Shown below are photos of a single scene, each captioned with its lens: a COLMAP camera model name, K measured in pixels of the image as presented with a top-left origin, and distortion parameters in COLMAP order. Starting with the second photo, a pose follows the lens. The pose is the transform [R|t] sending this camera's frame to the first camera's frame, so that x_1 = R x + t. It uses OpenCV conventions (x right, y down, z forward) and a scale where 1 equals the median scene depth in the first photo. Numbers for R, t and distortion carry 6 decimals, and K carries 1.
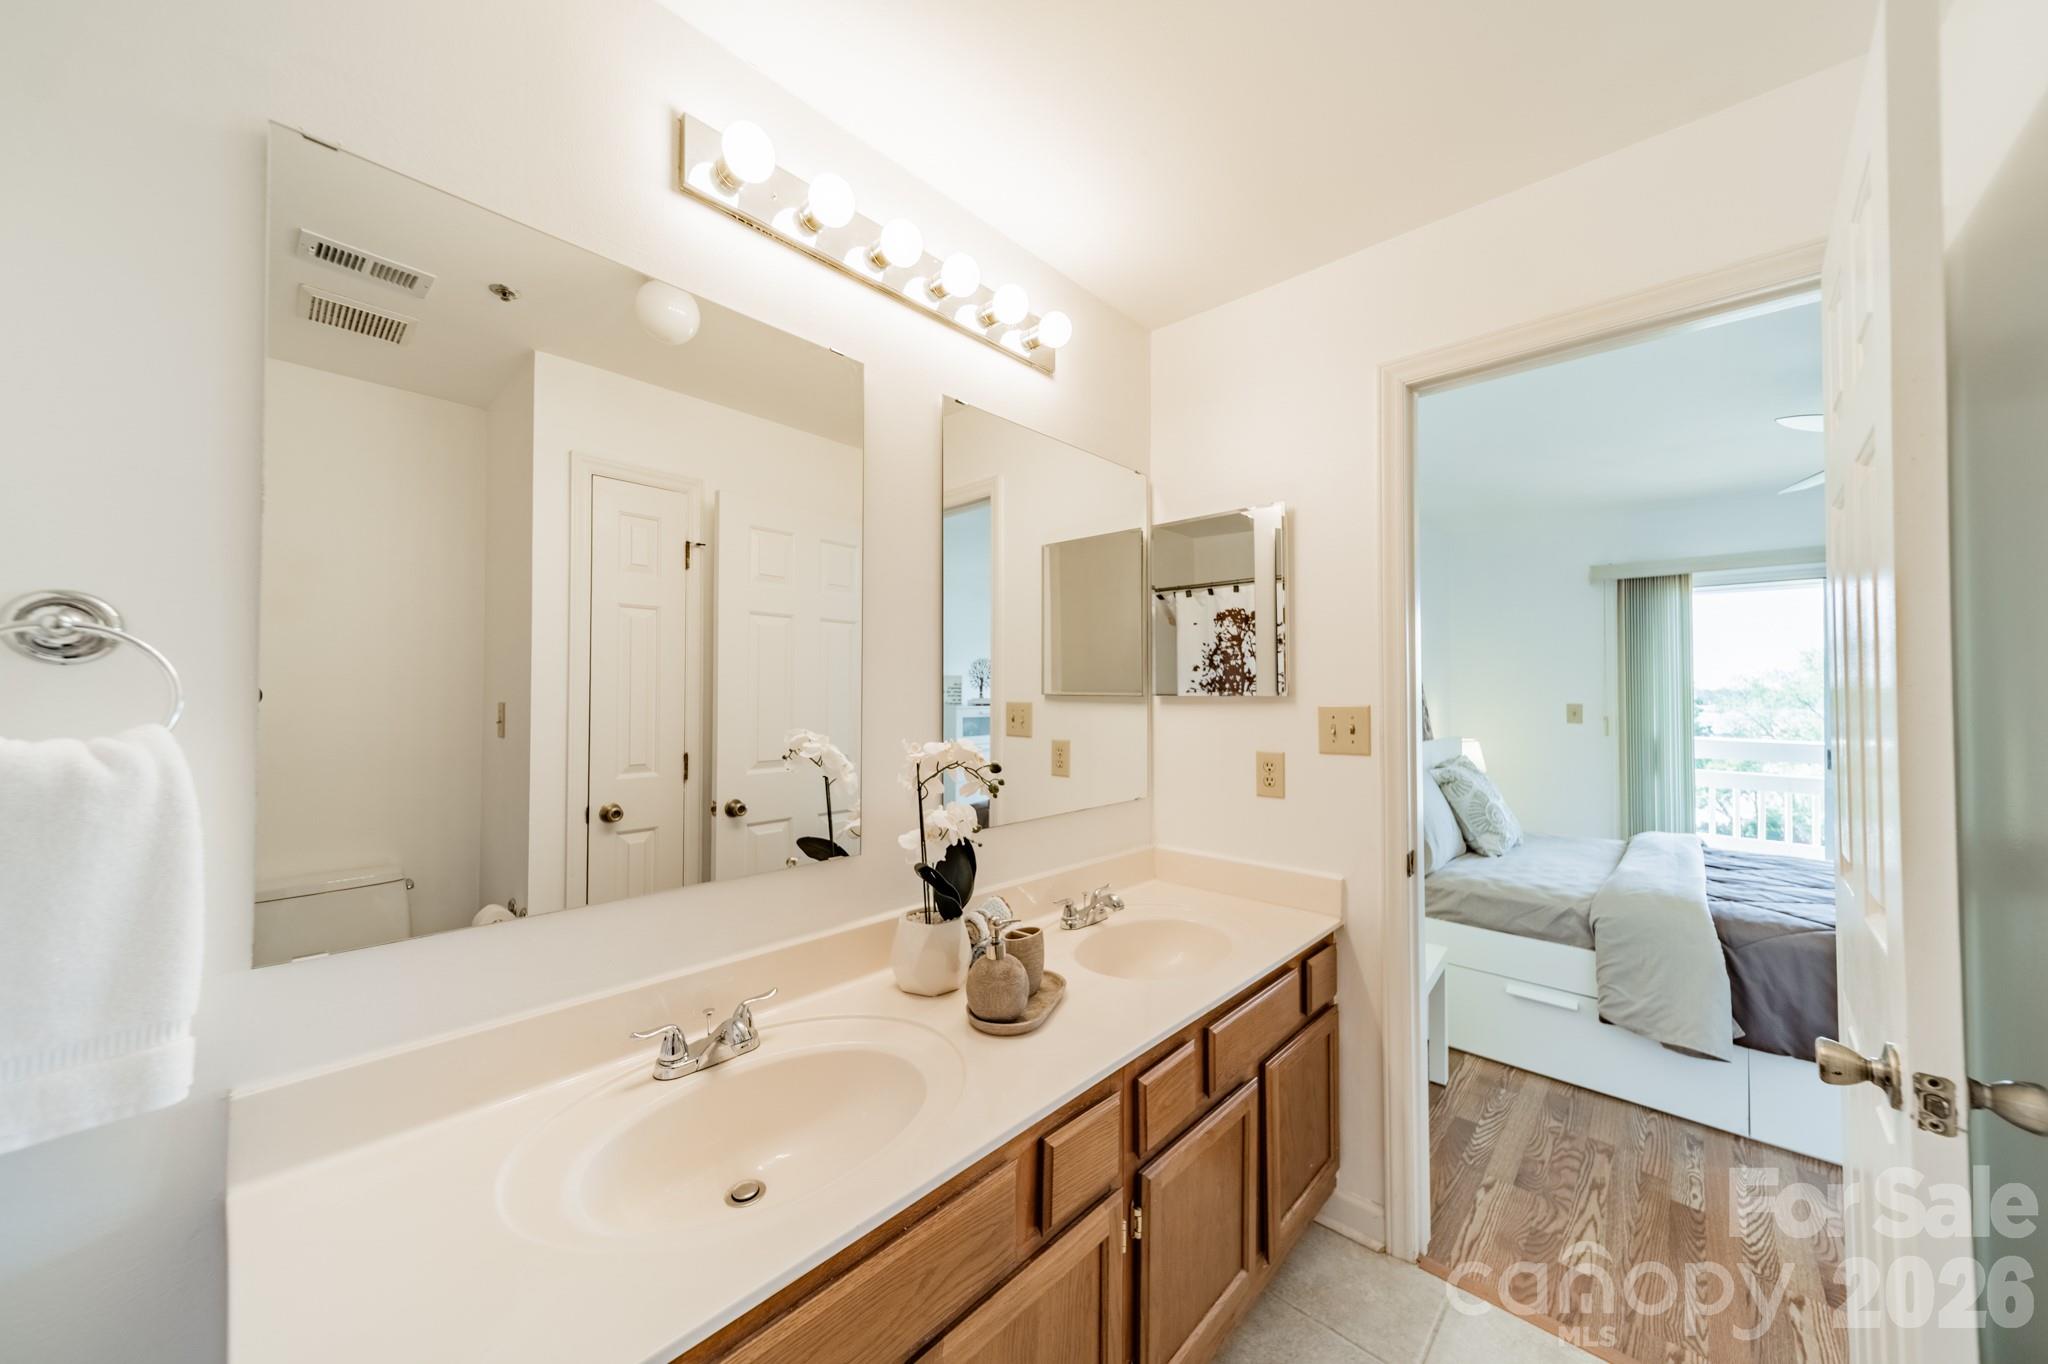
lens RADIAL K [[724.6, 0, 1029.9], [0, 724.6, 683.6], [0, 0, 1]] dist [0.004248, 0.000923]
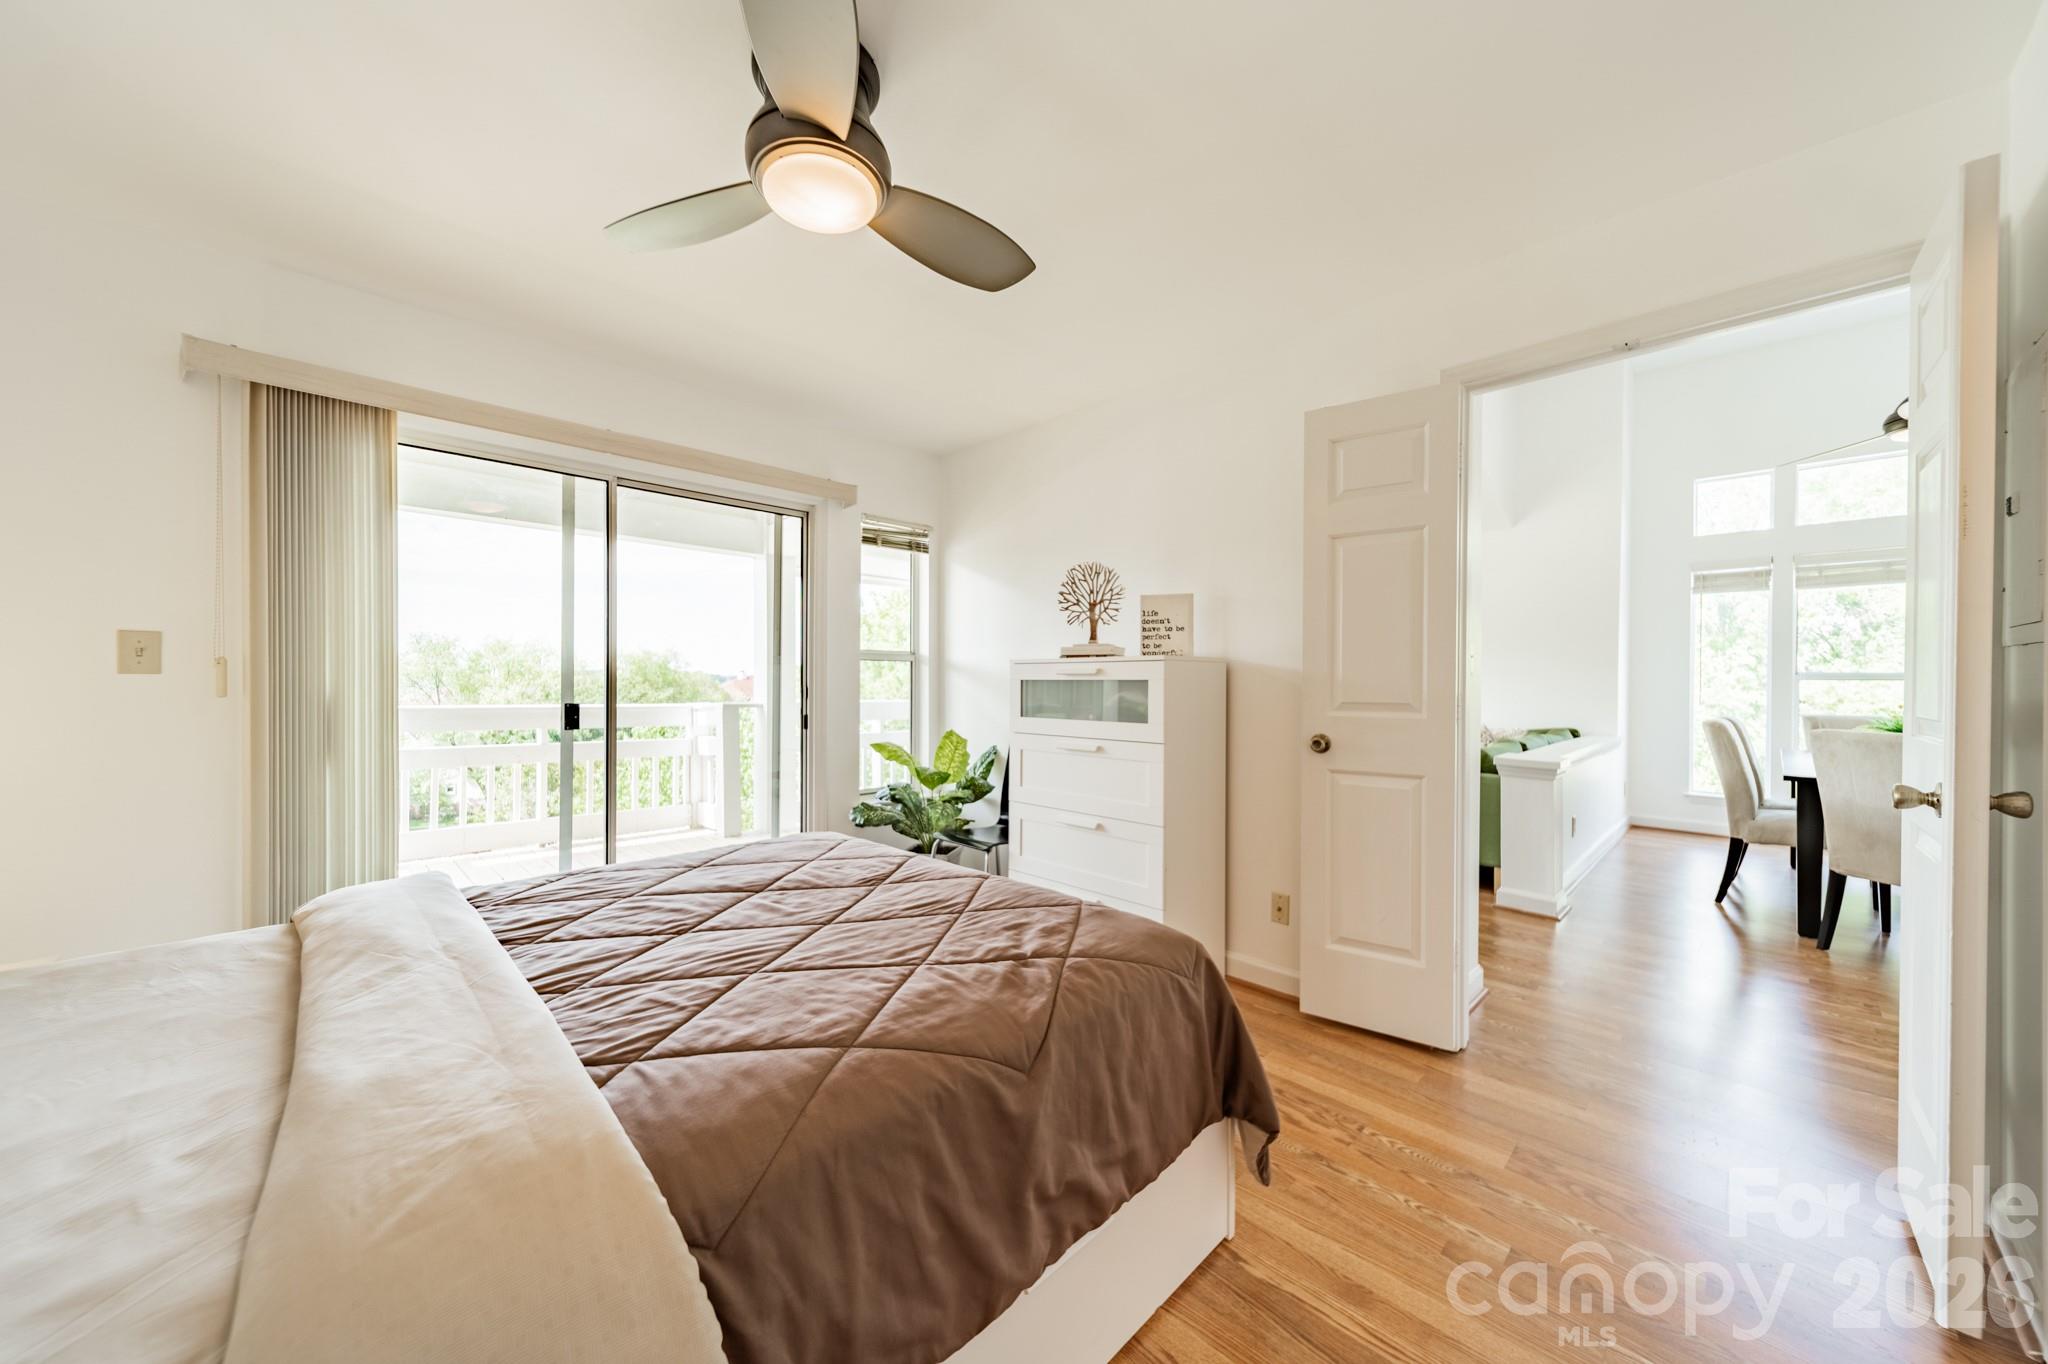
lens RADIAL K [[724.6, 0, 1038.7], [0, 724.6, 686.0], [0, 0, 1]] dist [0.004248, 0.000923]
pose [[0.044424, -0.008983, 0.998972, 0.334125], [-0.019164, 0.999768, 0.009843, 0.051419], [-0.998829, -0.019582, 0.044241, 0.438942]]
